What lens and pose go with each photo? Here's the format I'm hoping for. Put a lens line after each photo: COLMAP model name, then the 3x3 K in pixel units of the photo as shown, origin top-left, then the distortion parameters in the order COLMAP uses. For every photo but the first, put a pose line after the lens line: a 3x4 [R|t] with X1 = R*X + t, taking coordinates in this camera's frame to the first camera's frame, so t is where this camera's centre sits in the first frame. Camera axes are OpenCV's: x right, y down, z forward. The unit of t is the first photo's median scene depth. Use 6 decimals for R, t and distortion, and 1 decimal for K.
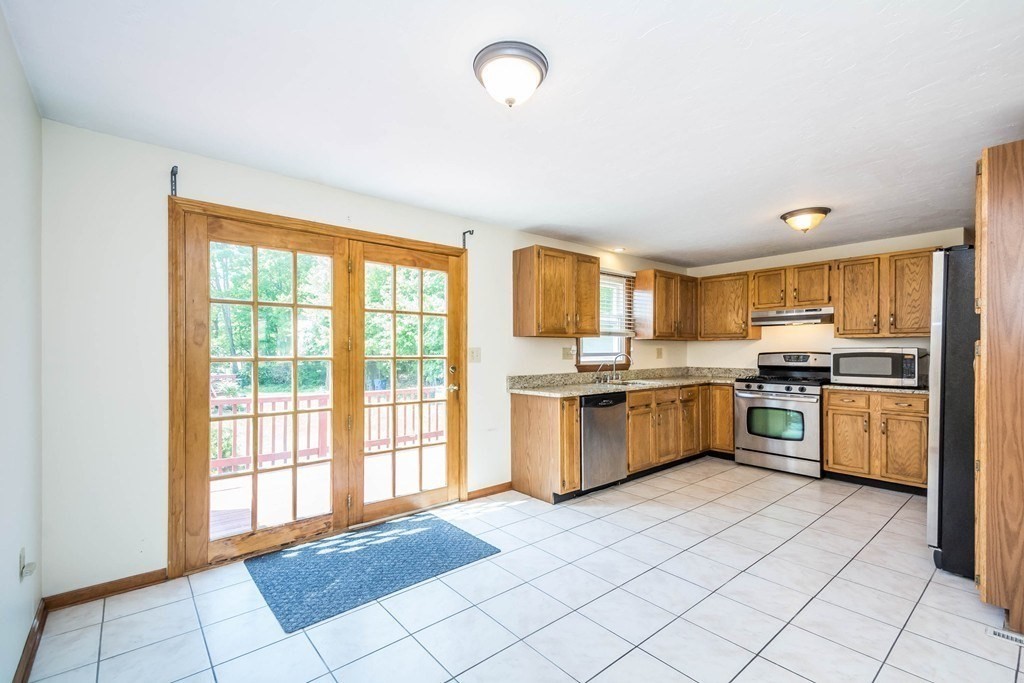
lens RADIAL K [[447.6, 0, 516.9], [0, 447.6, 350.4], [0, 0, 1]] dist [0.014269, -0.000638]
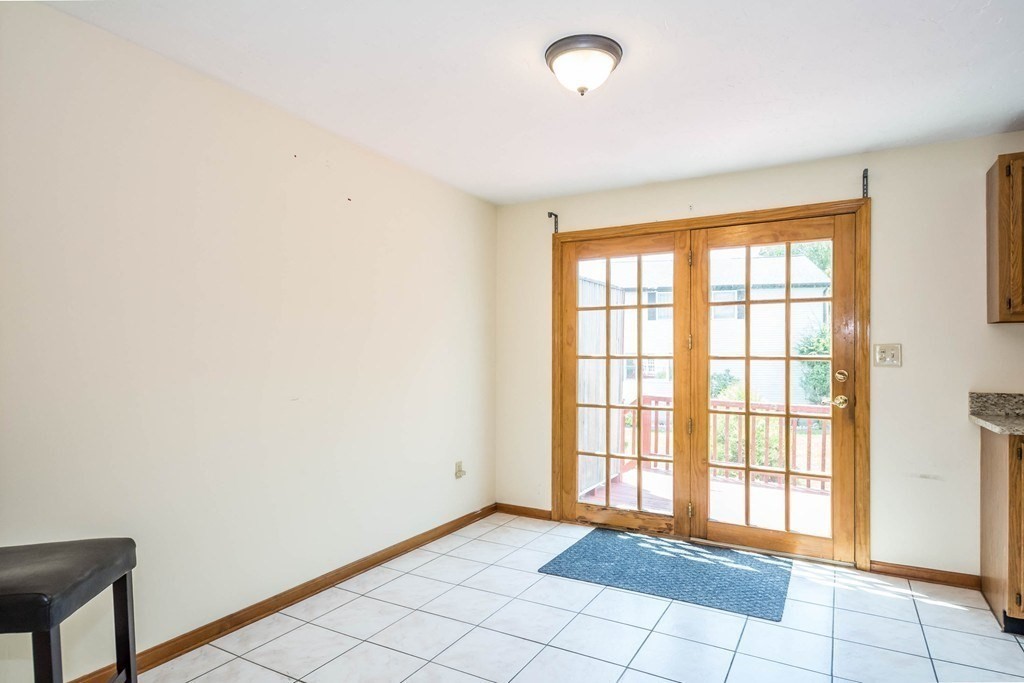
lens RADIAL K [[574.3, 0, 509.5], [0, 574.3, 354.6], [0, 0, 1]] dist [0.000664, -0.000388]
pose [[0.336354, 0.002337, -0.941733, 0.523808], [-0.000351, 0.999997, 0.002356, 0.007715], [0.941735, -0.000462, 0.336354, 0.204067]]
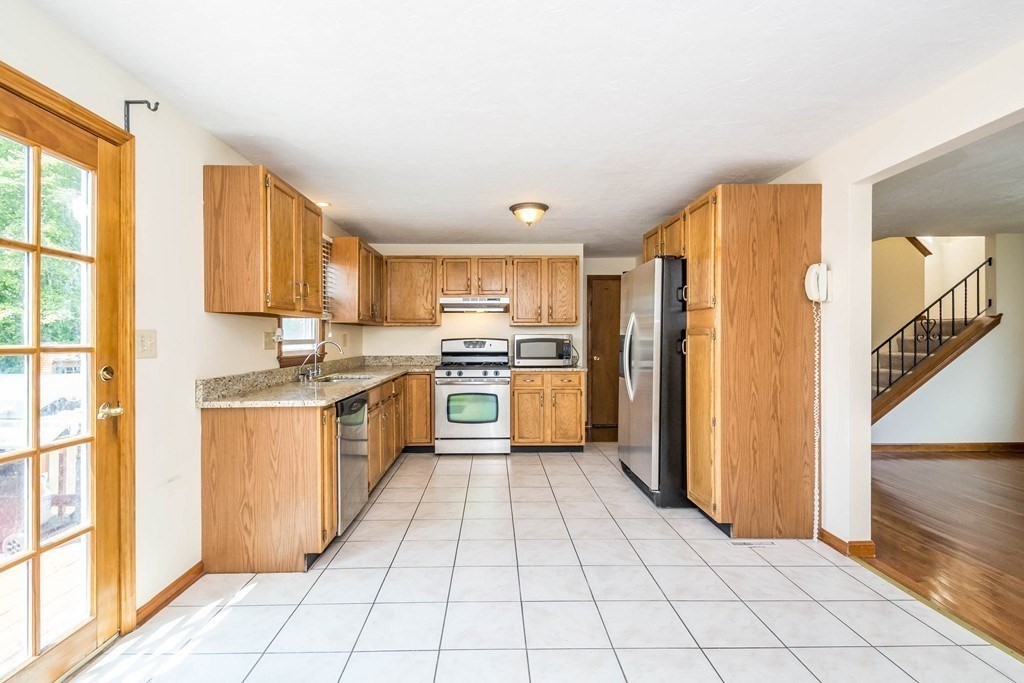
lens RADIAL K [[473.4, 0, 498.4], [0, 473.4, 338.9], [0, 0, 1]] dist [0.039073, -0.020780]
pose [[0.643793, -0.001974, 0.765197, -0.266485], [0.001536, 0.999998, 0.001287, 0.004853], [-0.765198, 0.000346, 0.643795, 0.333068]]
